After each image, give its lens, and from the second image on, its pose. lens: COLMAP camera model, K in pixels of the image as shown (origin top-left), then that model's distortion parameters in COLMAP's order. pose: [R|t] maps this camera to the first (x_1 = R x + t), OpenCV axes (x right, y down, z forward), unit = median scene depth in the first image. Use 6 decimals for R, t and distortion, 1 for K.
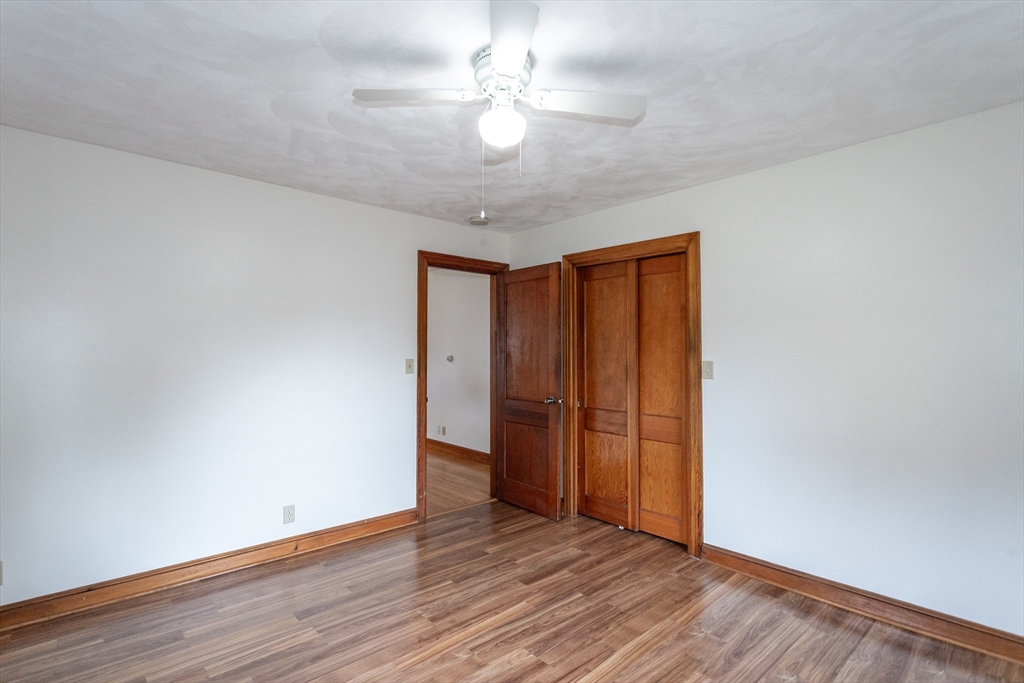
lens RADIAL K [[493.9, 0, 502.3], [0, 493.9, 342.9], [0, 0, 1]] dist [0.000528, 0.003151]
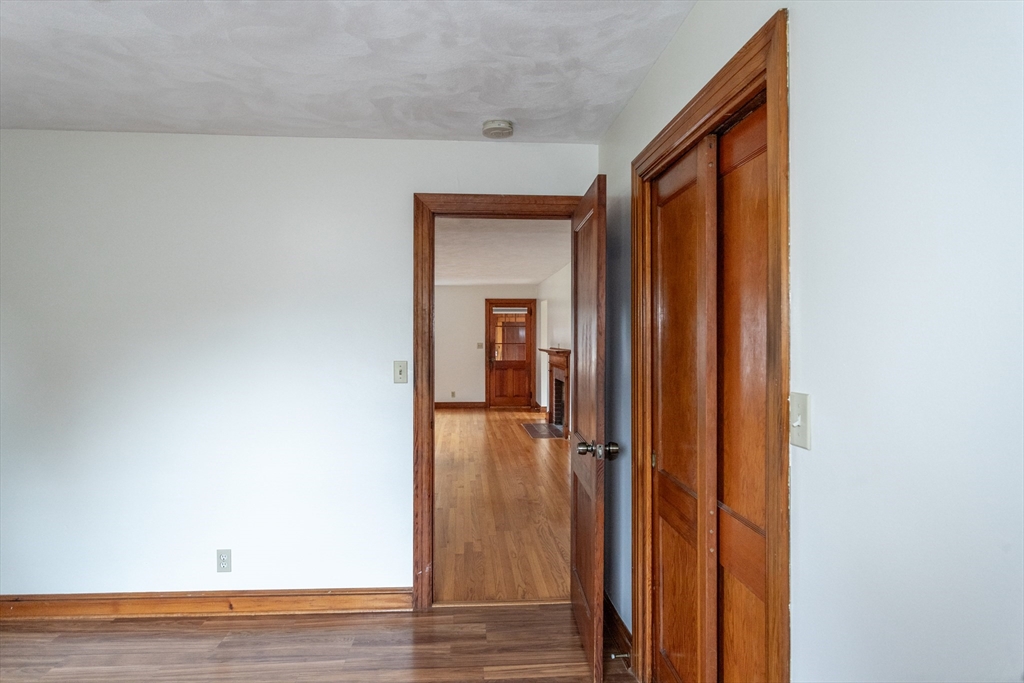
lens RADIAL K [[594.0, 0, 511.0], [0, 594.0, 340.9], [0, 0, 1]] dist [0.001009, -0.003371]
pose [[0.797457, 0.004927, -0.603355, 0.414996], [0.005568, 0.999864, 0.015524, -0.005694], [0.603350, -0.015739, 0.797321, 0.466789]]
